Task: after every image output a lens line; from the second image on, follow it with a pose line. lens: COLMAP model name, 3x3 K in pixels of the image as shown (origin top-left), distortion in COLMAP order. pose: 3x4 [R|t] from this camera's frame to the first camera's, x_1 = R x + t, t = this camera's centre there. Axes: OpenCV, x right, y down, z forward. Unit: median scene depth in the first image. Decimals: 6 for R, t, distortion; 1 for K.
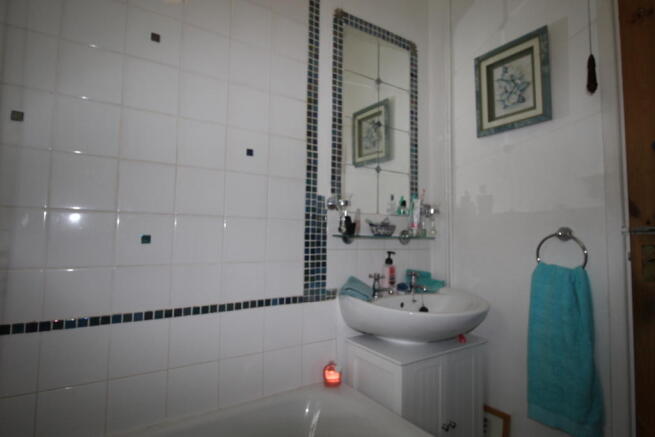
lens RADIAL K [[356.7, 0, 327.3], [0, 356.7, 216.0], [0, 0, 1]] dist [0.004234, -0.010795]
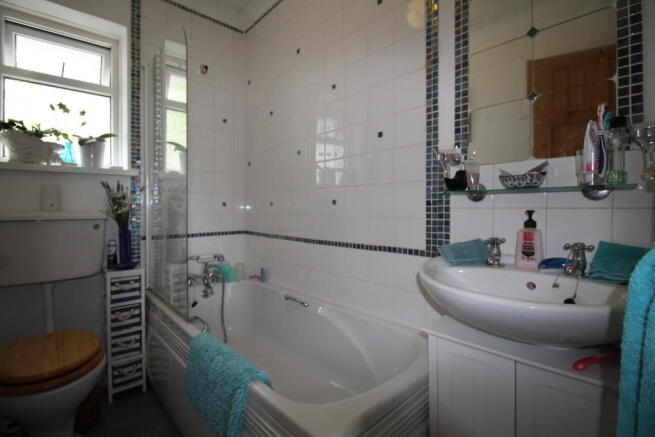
lens RADIAL K [[307.2, 0, 333.4], [0, 307.2, 215.0], [0, 0, 1]] dist [-0.005035, -0.008983]
pose [[0.151967, 0.003098, -0.988381, 0.784612], [0.066601, 0.997690, 0.013367, 0.081603], [0.986139, -0.067859, 0.151410, 0.567844]]
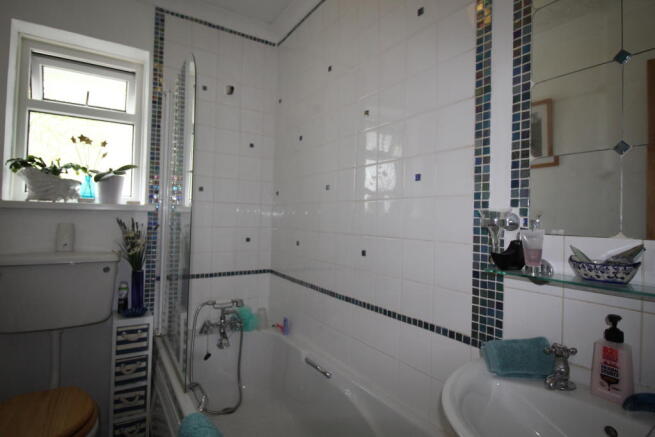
lens RADIAL K [[356.7, 0, 332.2], [0, 356.7, 213.5], [0, 0, 1]] dist [0.004234, -0.010795]
pose [[-0.030679, -0.030566, -0.999062, 0.742037], [0.038682, 0.998747, -0.031745, -0.043923], [0.998781, -0.039619, -0.029458, 0.691421]]
